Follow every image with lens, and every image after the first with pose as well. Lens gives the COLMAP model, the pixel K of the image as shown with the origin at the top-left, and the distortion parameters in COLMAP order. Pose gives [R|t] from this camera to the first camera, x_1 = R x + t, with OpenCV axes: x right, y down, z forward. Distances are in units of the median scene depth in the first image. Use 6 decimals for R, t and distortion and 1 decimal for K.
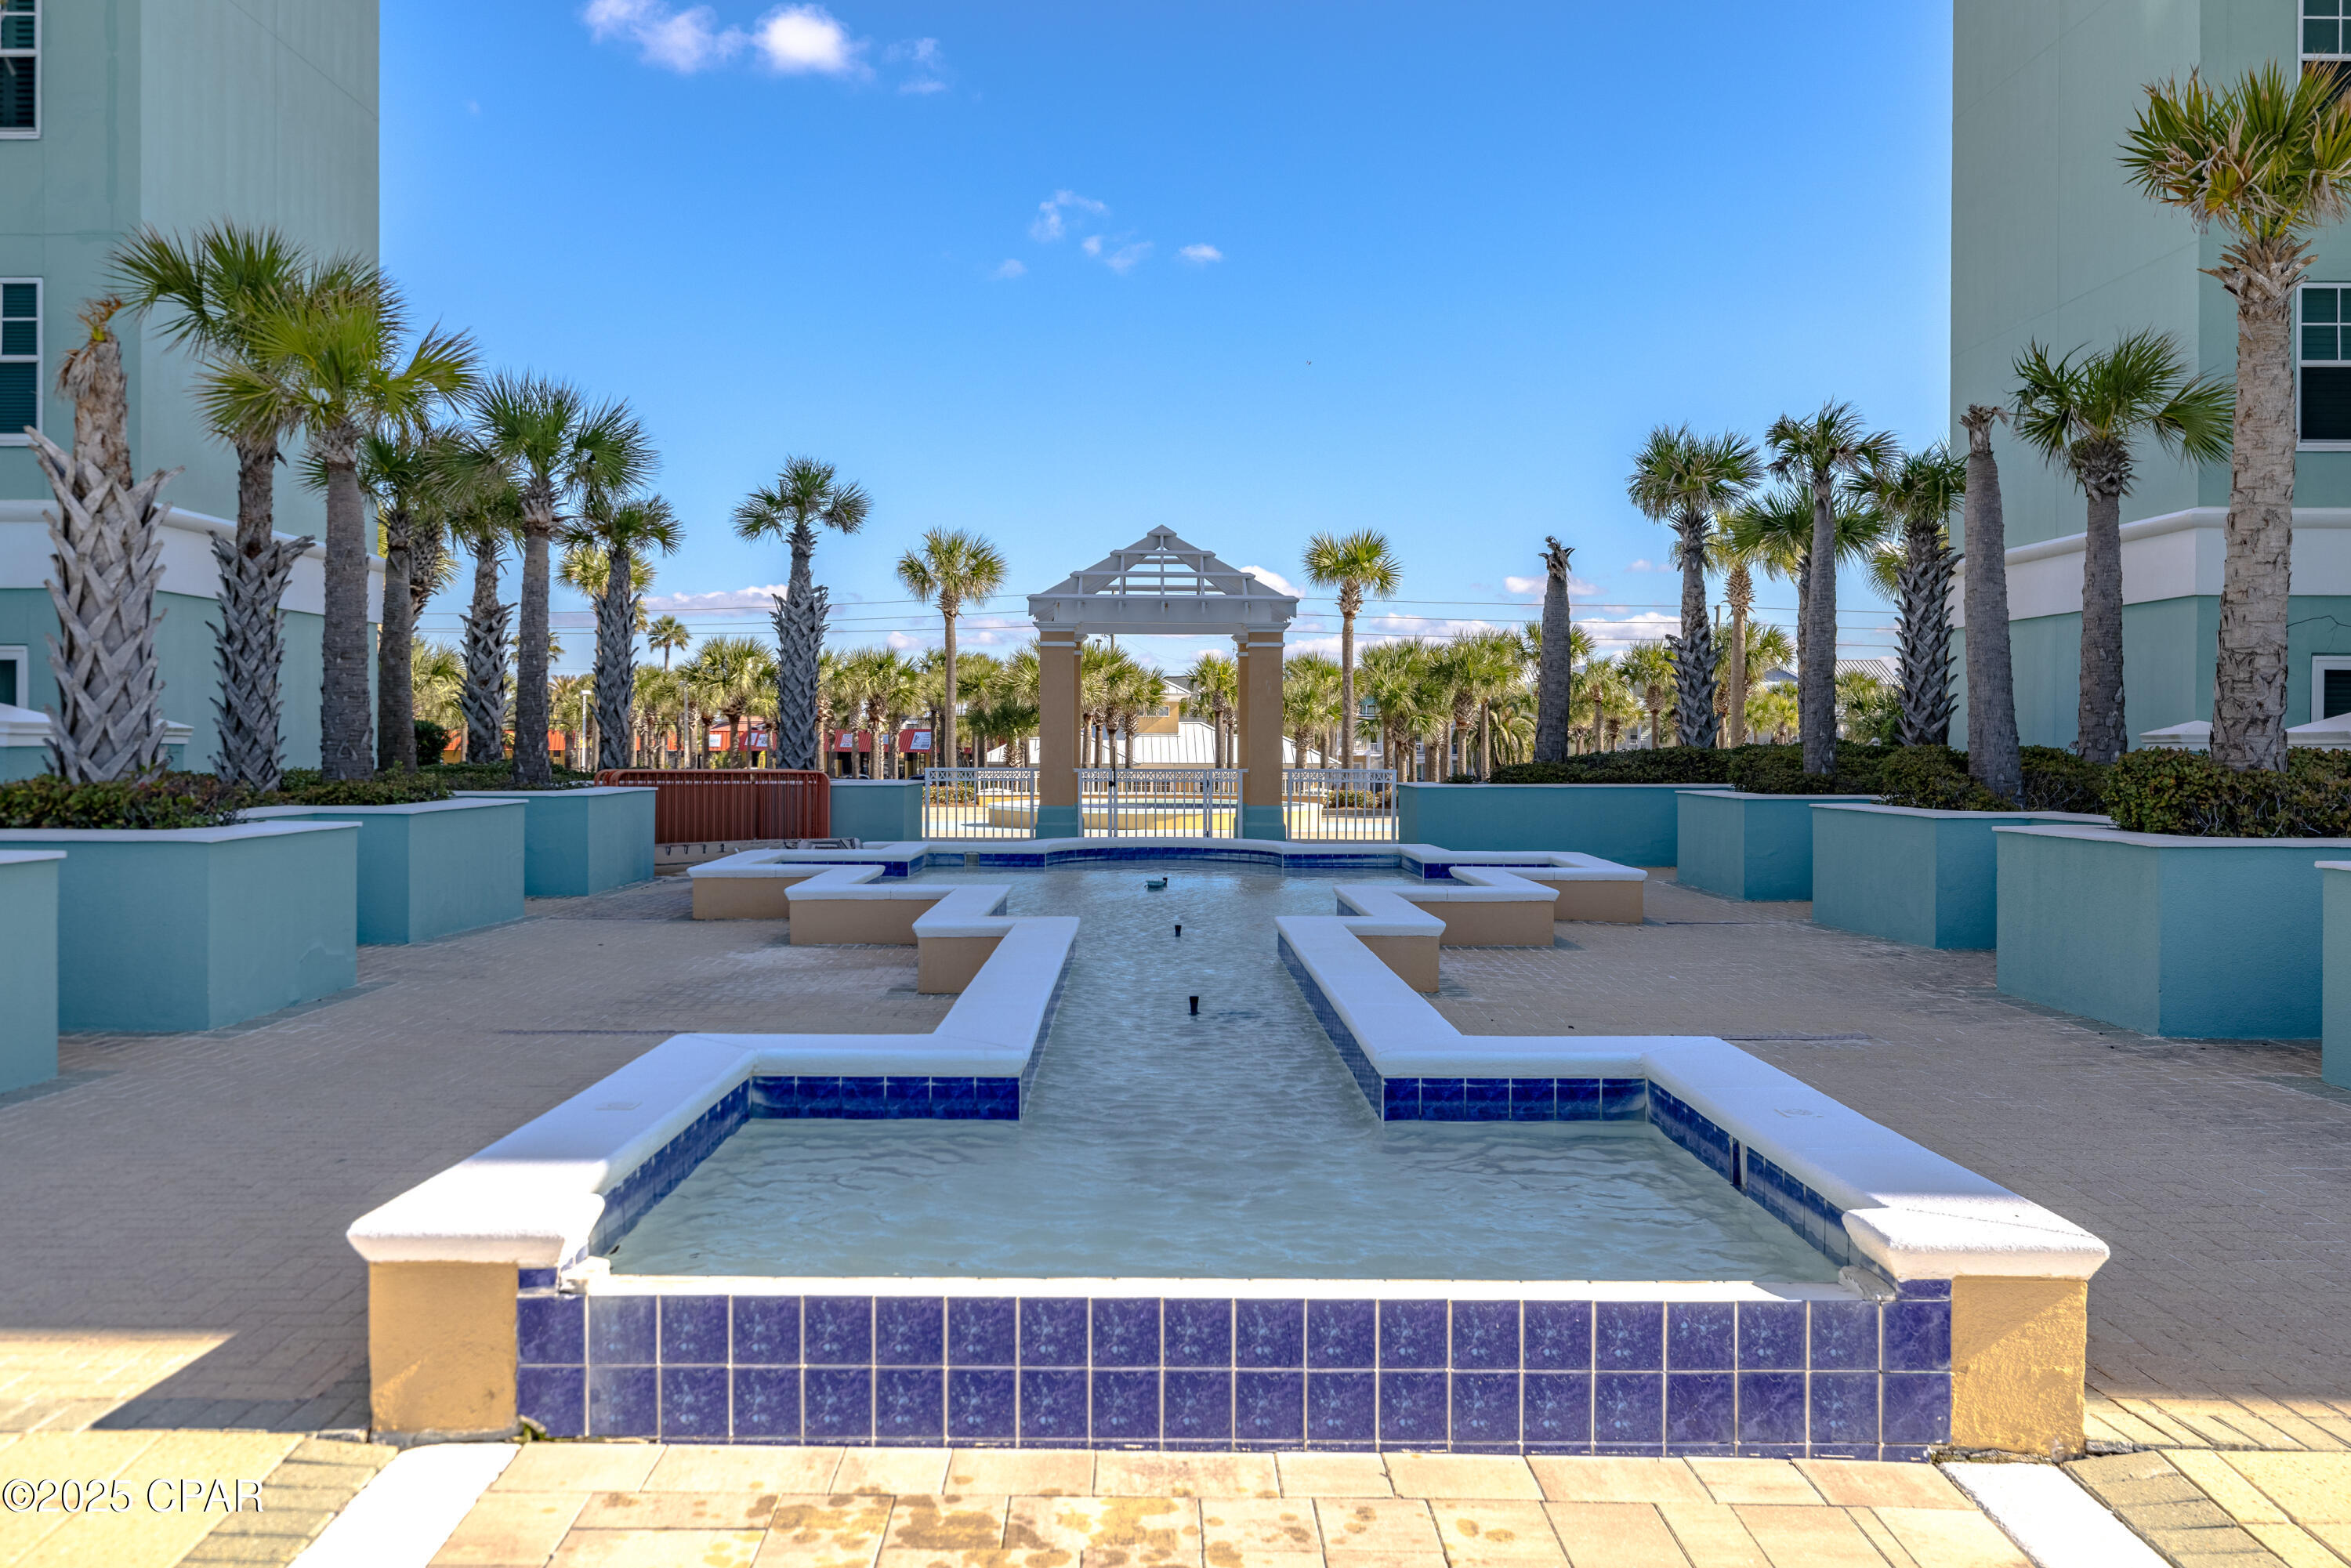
lens RADIAL K [[1875.1, 0, 1172.9], [0, 1875.1, 780.1], [0, 0, 1]] dist [0.004841, 0.001108]
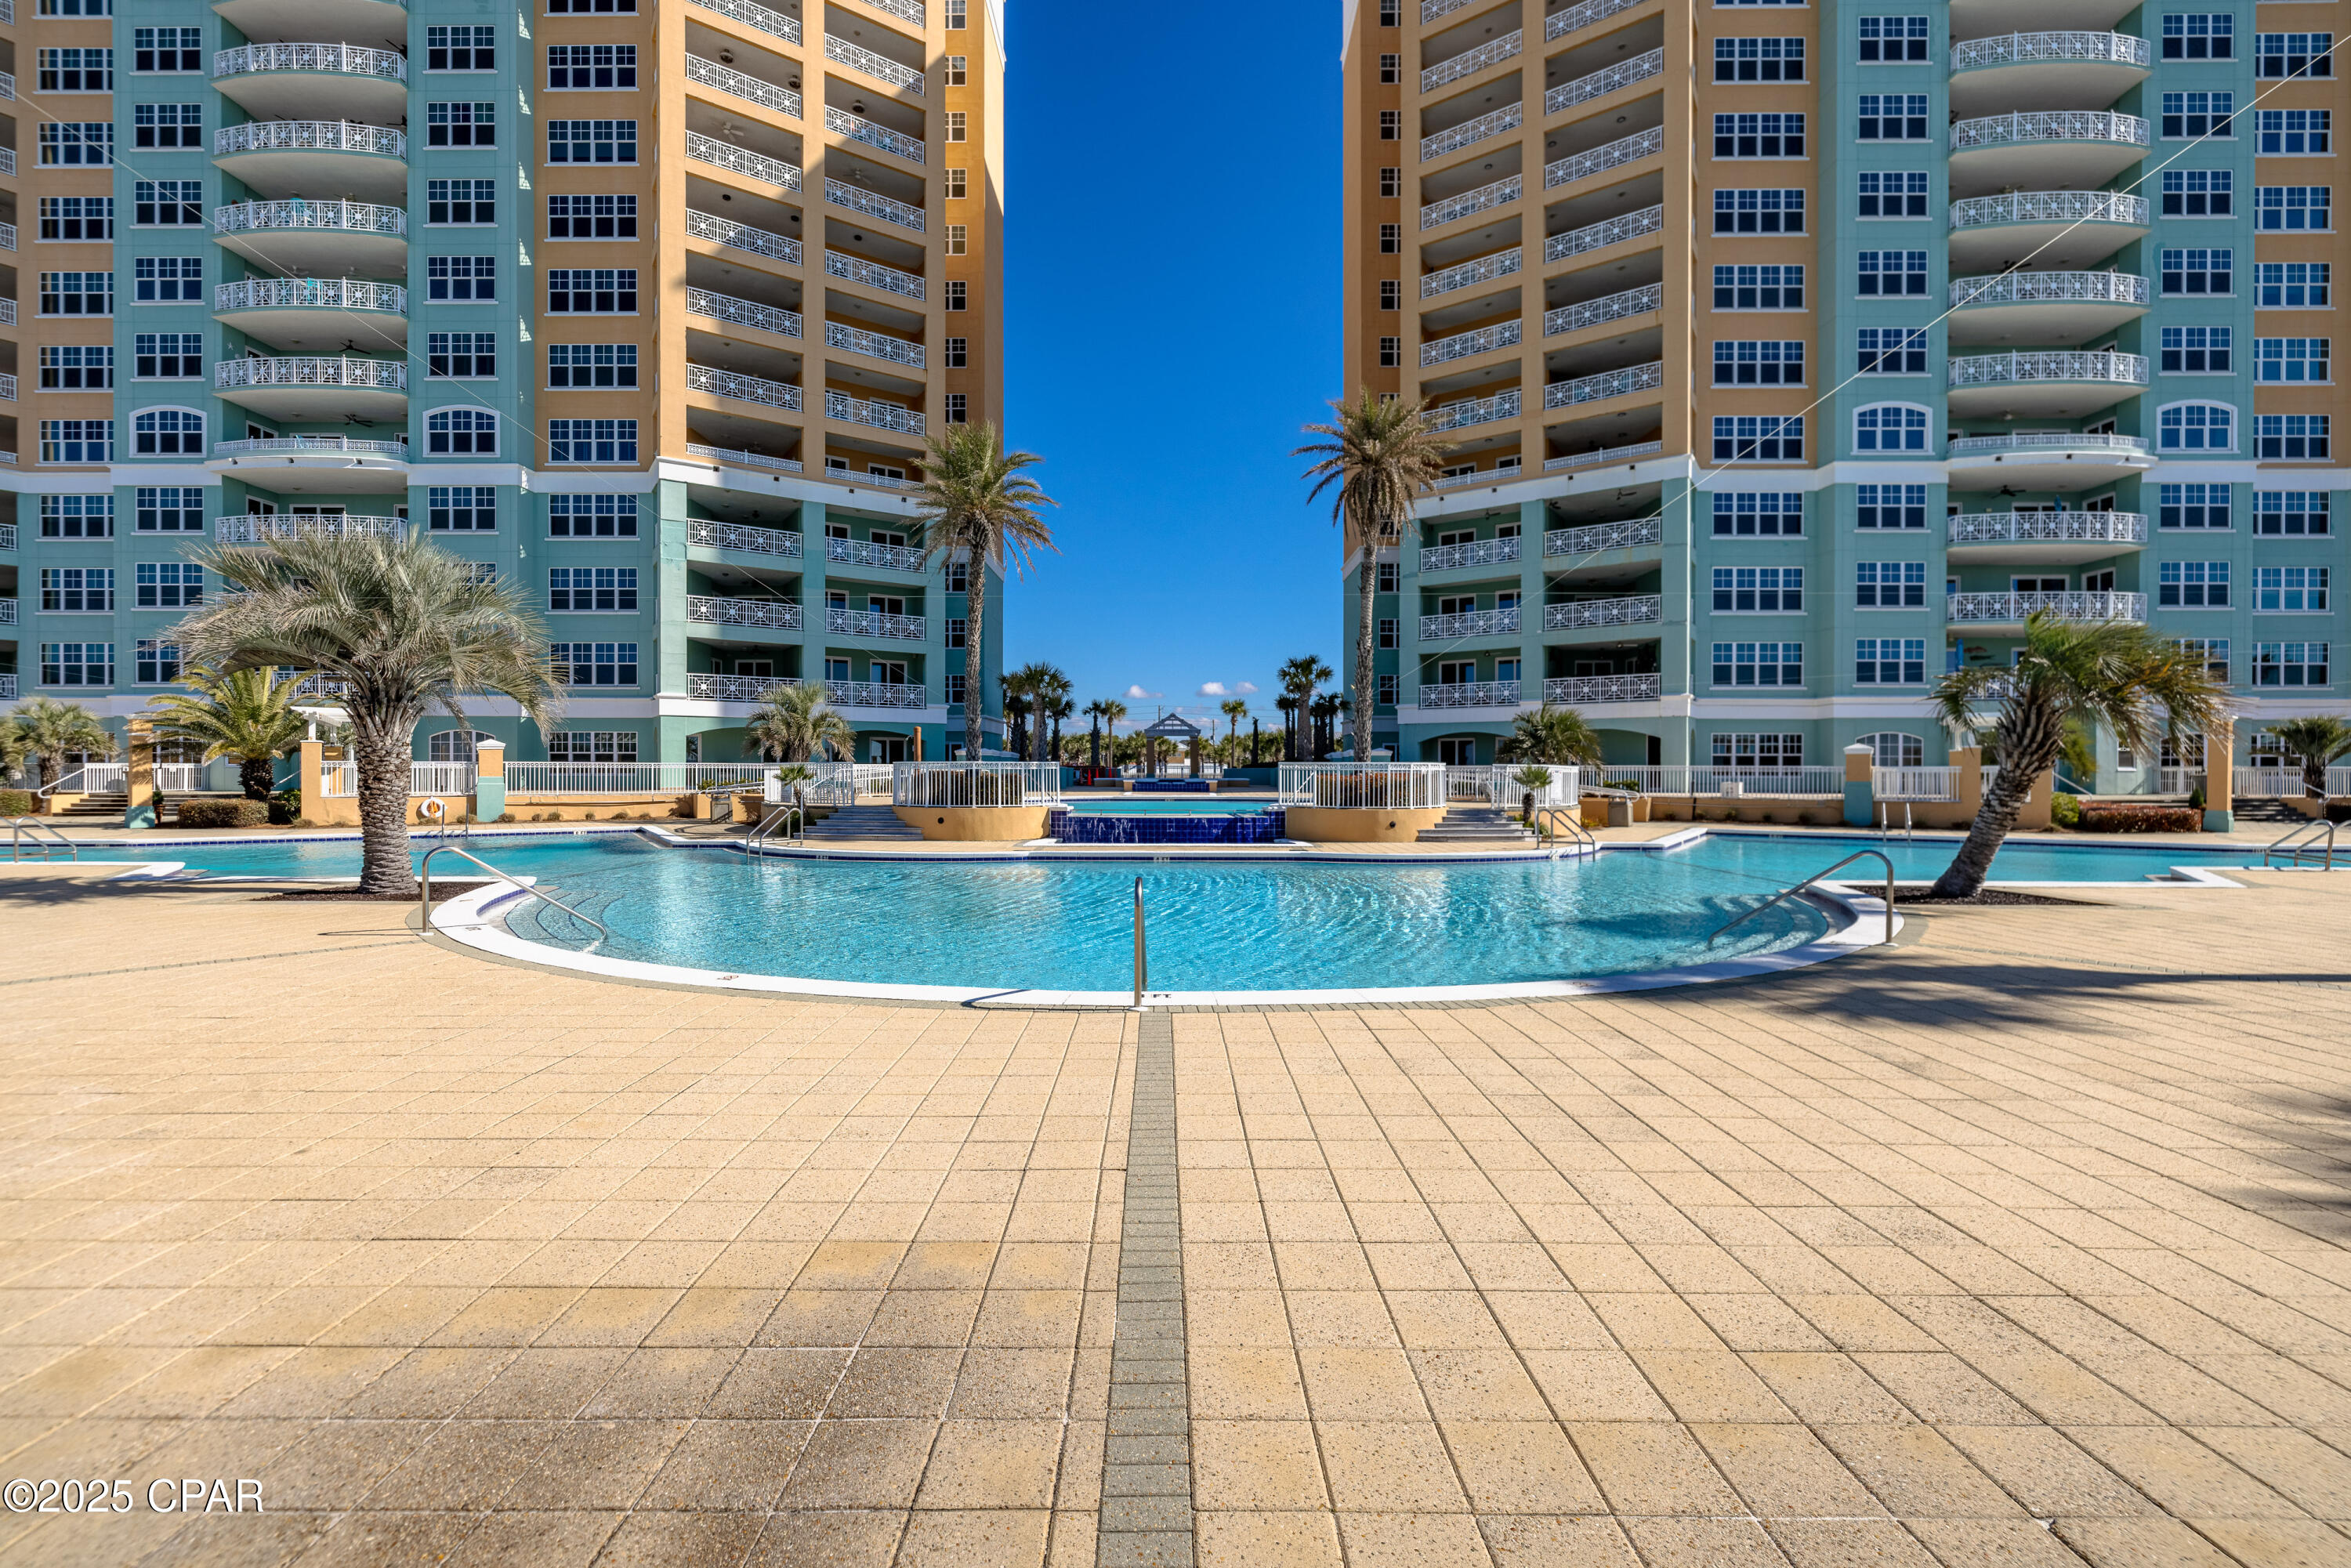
lens RADIAL K [[1003.2, 0, 1181.3], [0, 1003.2, 771.2], [0, 0, 1]] dist [0.002760, 0.000050]
pose [[0.999973, -0.000409, -0.007355, 0.016252], [0.000248, 0.999759, -0.021955, 0.030364], [0.007362, 0.021953, 0.999732, -0.729306]]
